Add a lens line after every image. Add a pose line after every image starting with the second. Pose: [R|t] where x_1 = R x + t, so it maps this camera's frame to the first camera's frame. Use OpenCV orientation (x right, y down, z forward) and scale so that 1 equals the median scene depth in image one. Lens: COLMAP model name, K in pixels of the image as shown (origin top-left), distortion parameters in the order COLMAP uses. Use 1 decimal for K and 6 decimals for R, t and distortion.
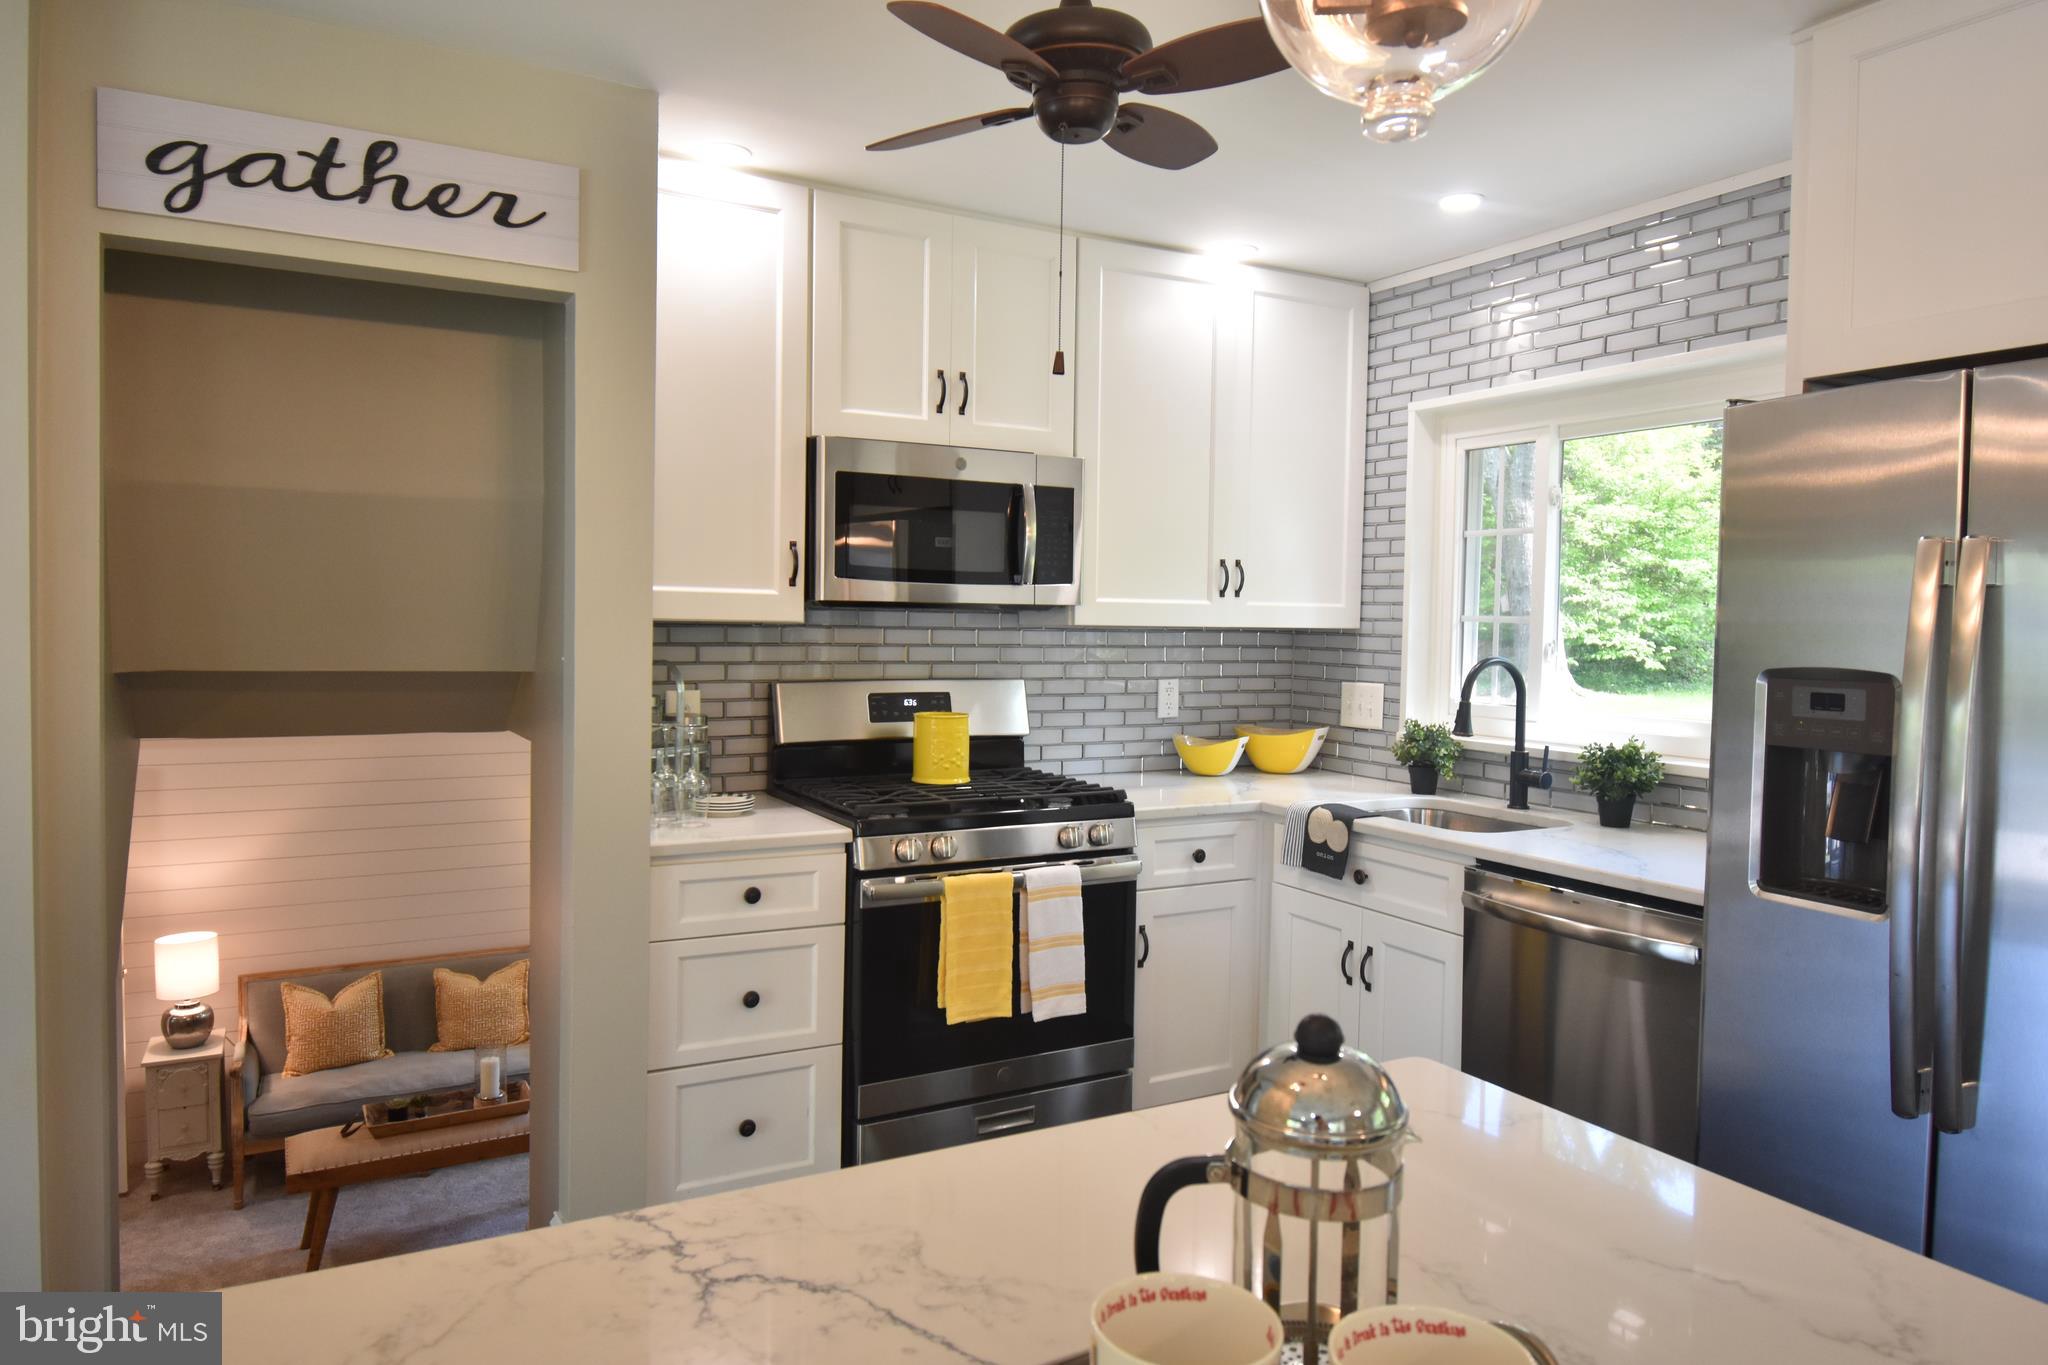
lens RADIAL K [[1309.7, 0, 1024.0], [0, 1309.7, 682.5], [0, 0, 1]] dist [0.006973, -0.022968]
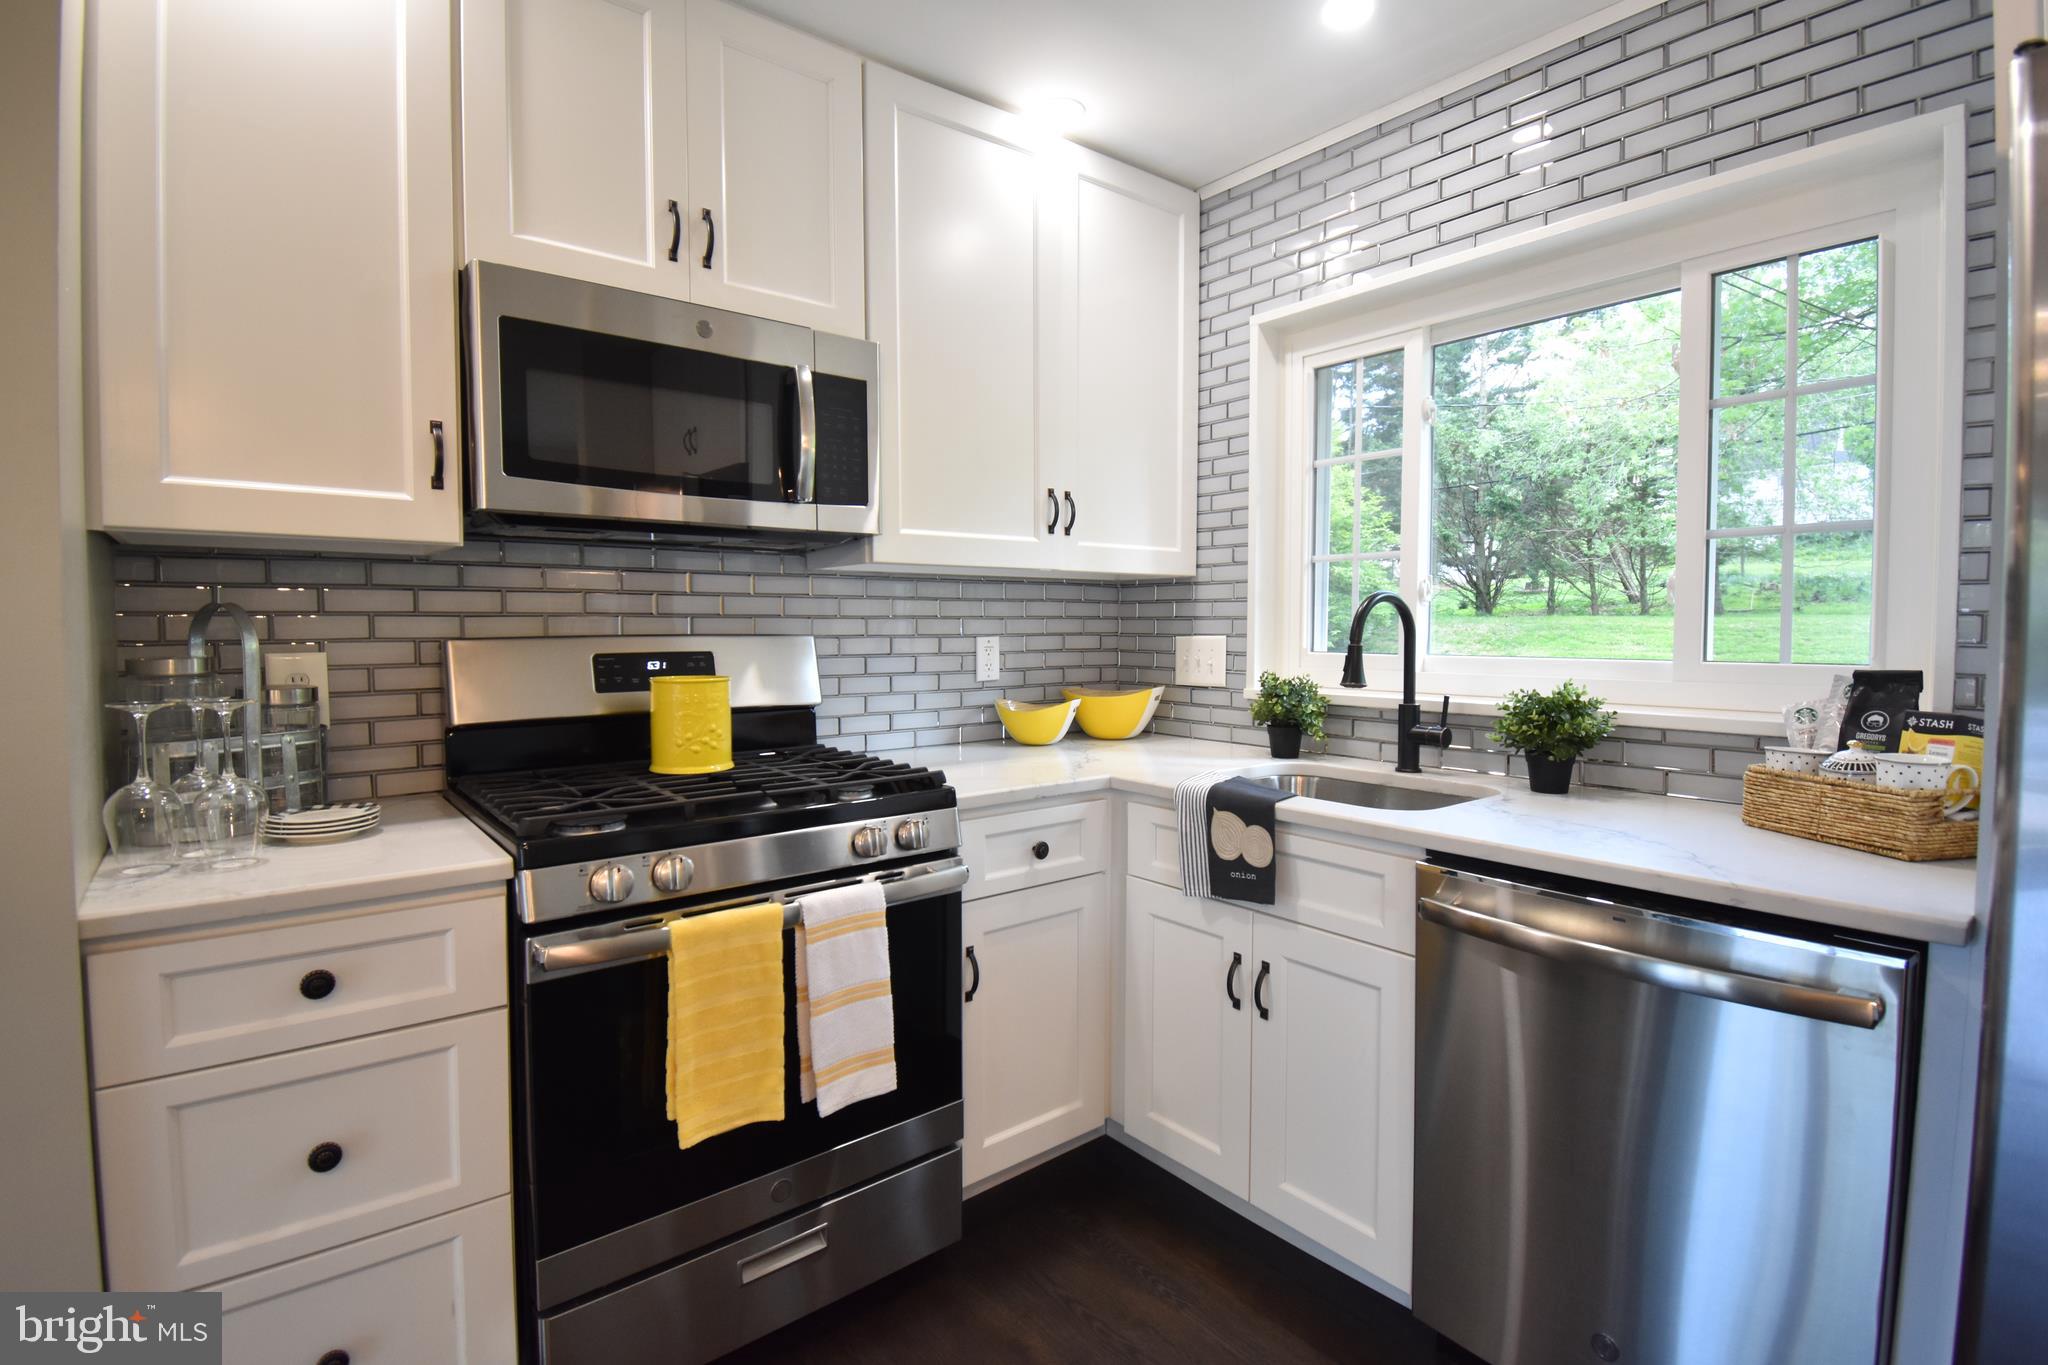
lens RADIAL K [[971.6, 0, 1020.5], [0, 971.6, 673.6], [0, 0, 1]] dist [0.021969, -0.029762]
pose [[0.986179, -0.025659, 0.163683, 0.029524], [0.025240, 0.999671, 0.004642, 0.023398], [-0.163748, -0.000447, 0.986502, 0.421688]]
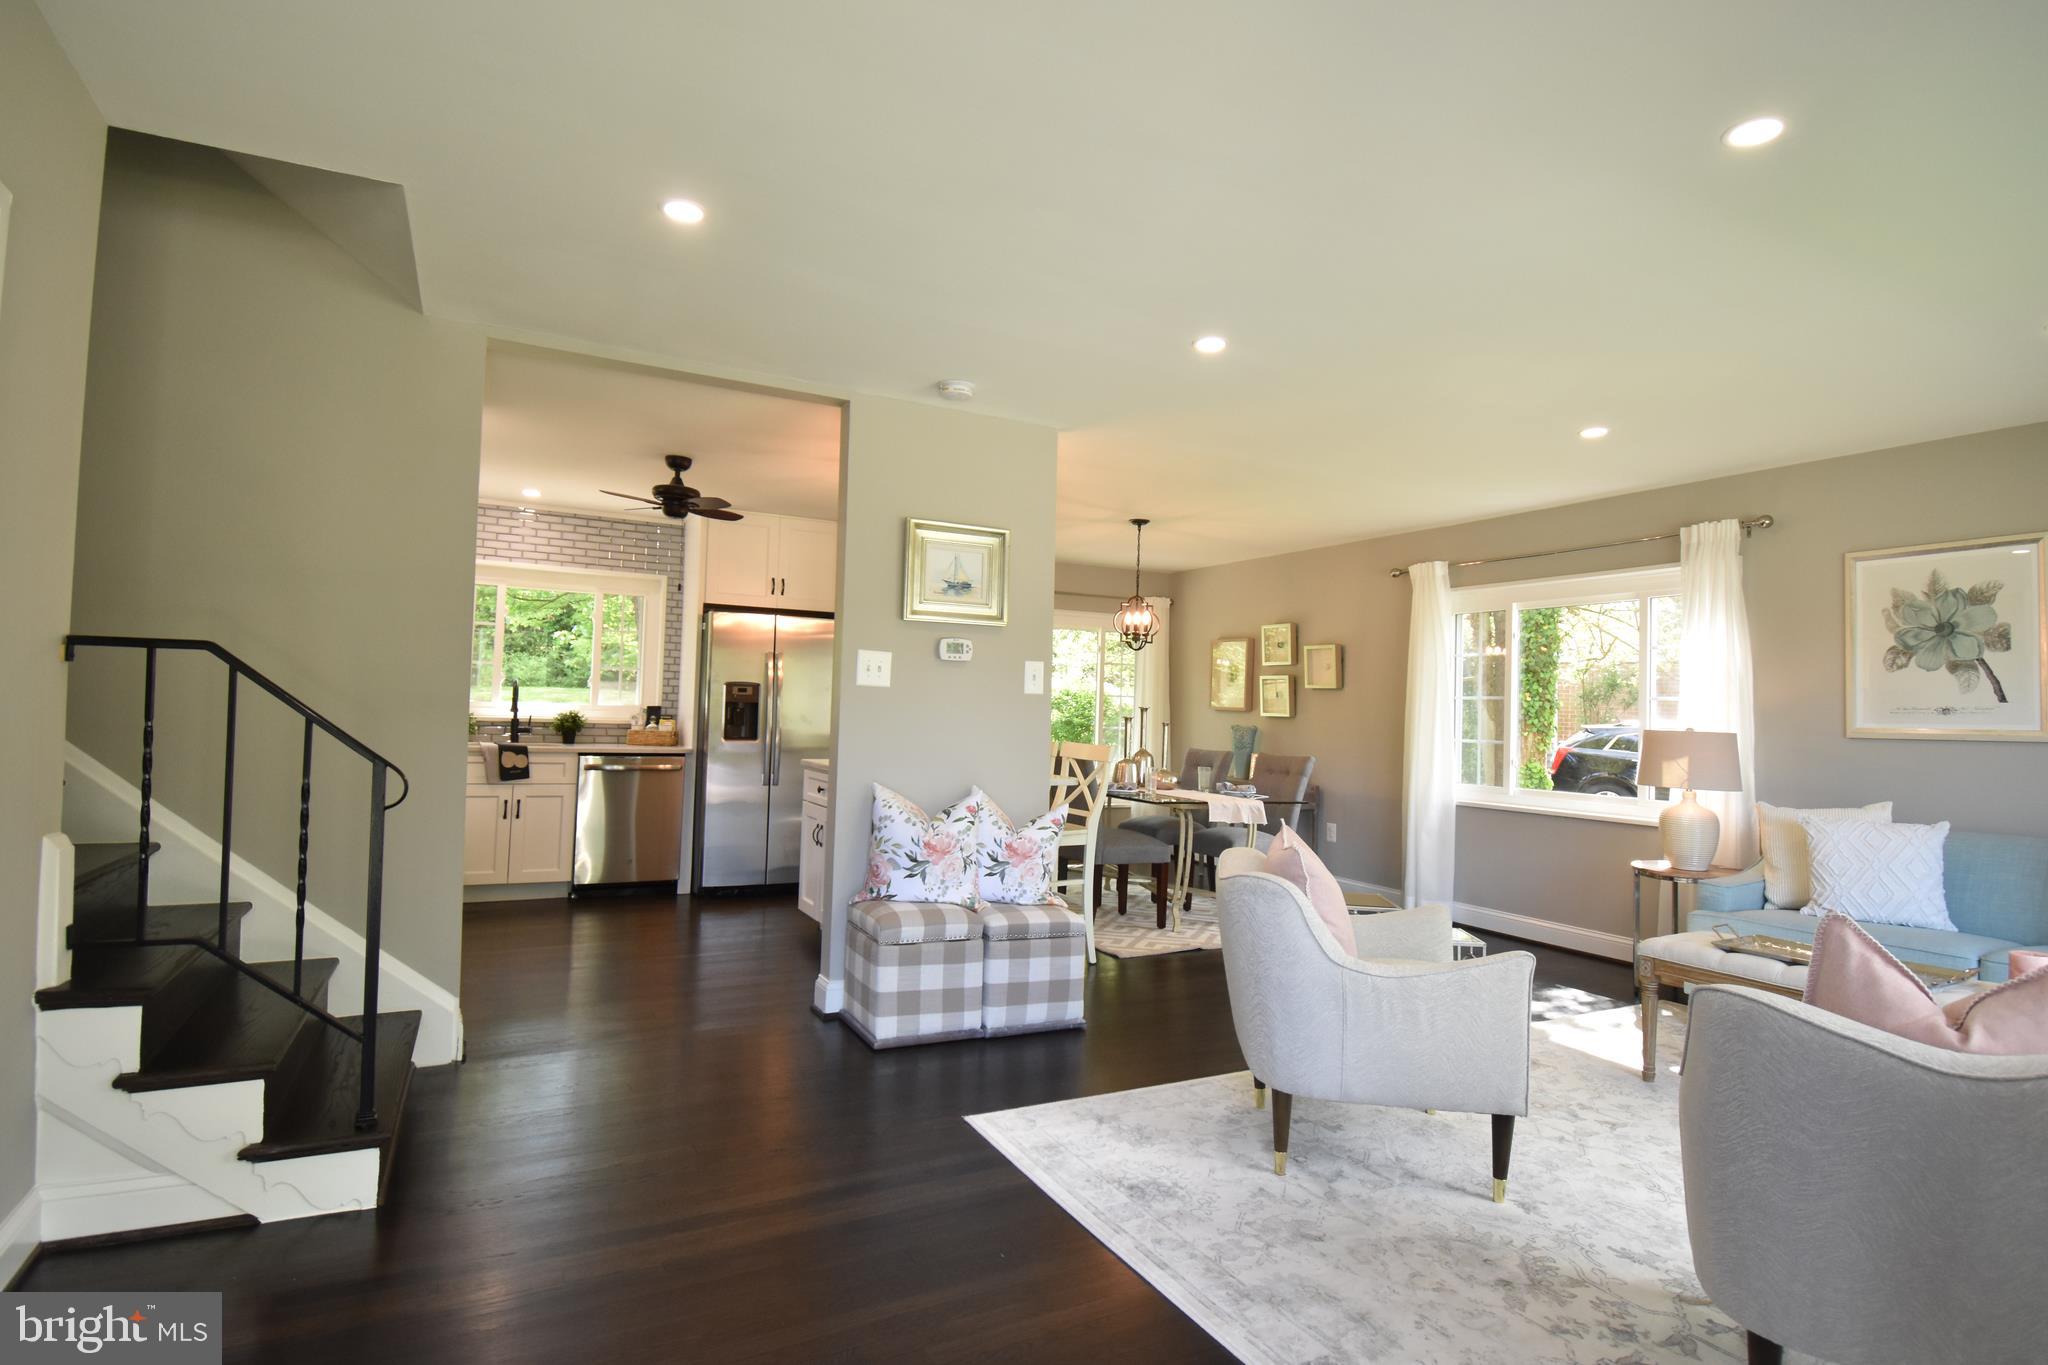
lens RADIAL K [[1028.1, 0, 1021.2], [0, 1028.1, 671.8], [0, 0, 1]] dist [0.020917, -0.030808]
pose [[0.027657, 0.024522, 0.999317, -1.457357], [0.017193, 0.999540, -0.025004, 0.029635], [-0.999470, 0.017873, 0.027223, 0.032954]]
